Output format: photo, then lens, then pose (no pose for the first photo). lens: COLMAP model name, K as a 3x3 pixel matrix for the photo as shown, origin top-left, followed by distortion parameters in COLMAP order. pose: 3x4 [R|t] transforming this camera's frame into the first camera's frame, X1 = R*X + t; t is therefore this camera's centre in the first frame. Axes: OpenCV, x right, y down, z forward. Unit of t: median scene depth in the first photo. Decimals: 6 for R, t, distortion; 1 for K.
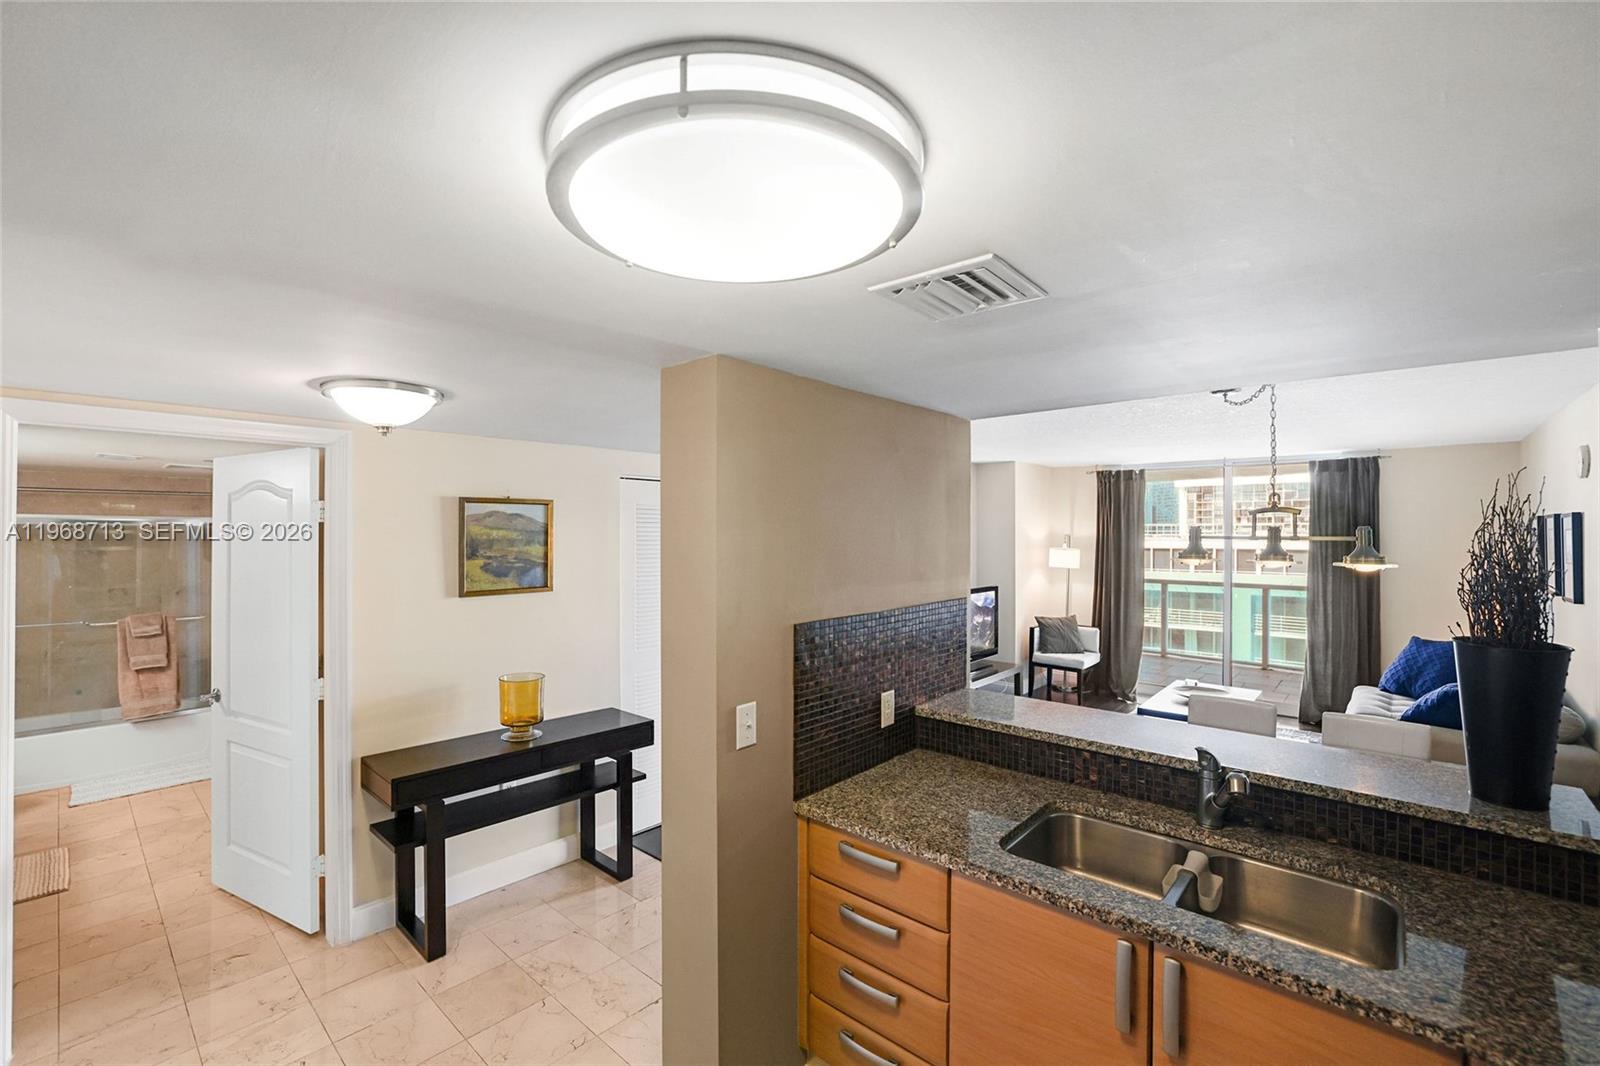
lens RADIAL K [[666.4, 0, 818.7], [0, 666.4, 529.0], [0, 0, 1]] dist [0.001347, 0.000595]
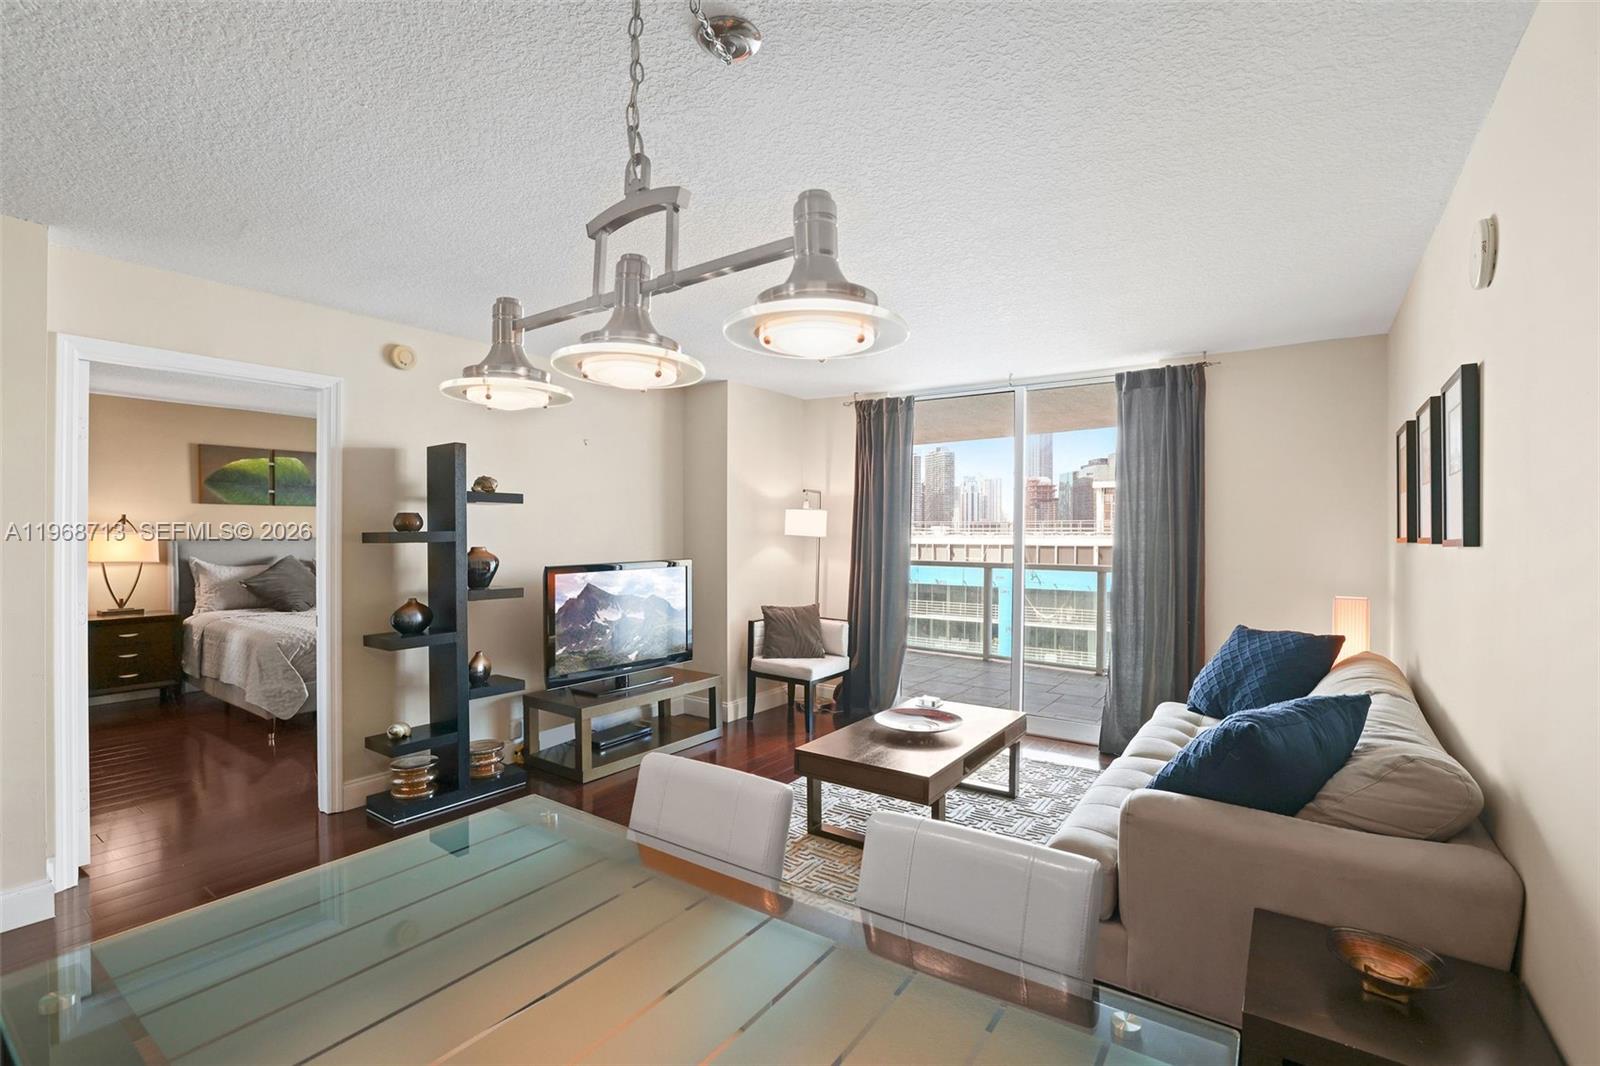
lens RADIAL K [[708.1, 0, 800.0], [0, 708.1, 533.0], [0, 0, 1]] dist [-0.000779, -0.000305]
pose [[0.995284, 0.004670, 0.096895, 0.301233], [-0.005172, 0.999974, 0.004926, 0.052868], [-0.096869, -0.005404, 0.995282, 0.268628]]
